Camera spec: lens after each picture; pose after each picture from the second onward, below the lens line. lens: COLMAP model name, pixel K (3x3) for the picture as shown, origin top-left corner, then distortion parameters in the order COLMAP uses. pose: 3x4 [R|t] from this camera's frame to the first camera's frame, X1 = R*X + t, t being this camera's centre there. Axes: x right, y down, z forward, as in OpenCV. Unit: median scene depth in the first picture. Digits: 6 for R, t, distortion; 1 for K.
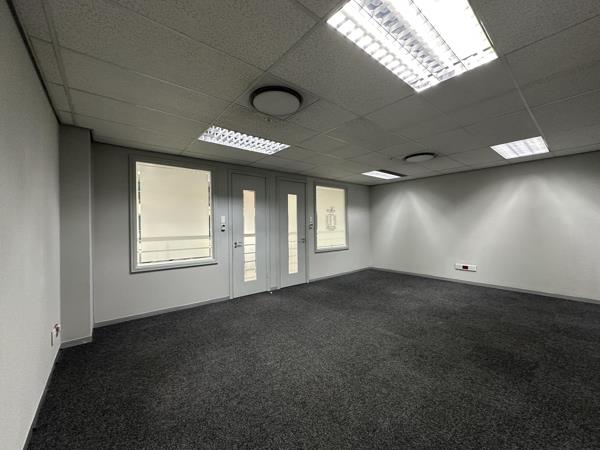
lens RADIAL K [[238.6, 0, 301.3], [0, 238.6, 224.4], [0, 0, 1]] dist [-0.001203, 0.000644]
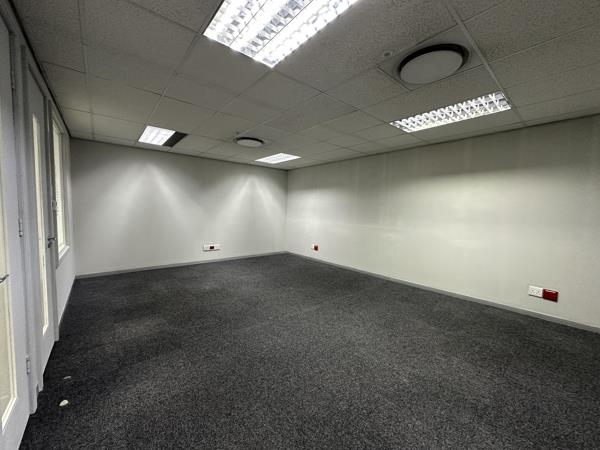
lens RADIAL K [[238.6, 0, 301.0], [0, 238.6, 224.9], [0, 0, 1]] dist [-0.001203, 0.000644]
pose [[-0.008294, -0.054436, 0.998483, -0.692121], [-0.025727, 0.998198, 0.054206, 0.010057], [-0.999635, -0.025238, -0.009680, 1.033804]]
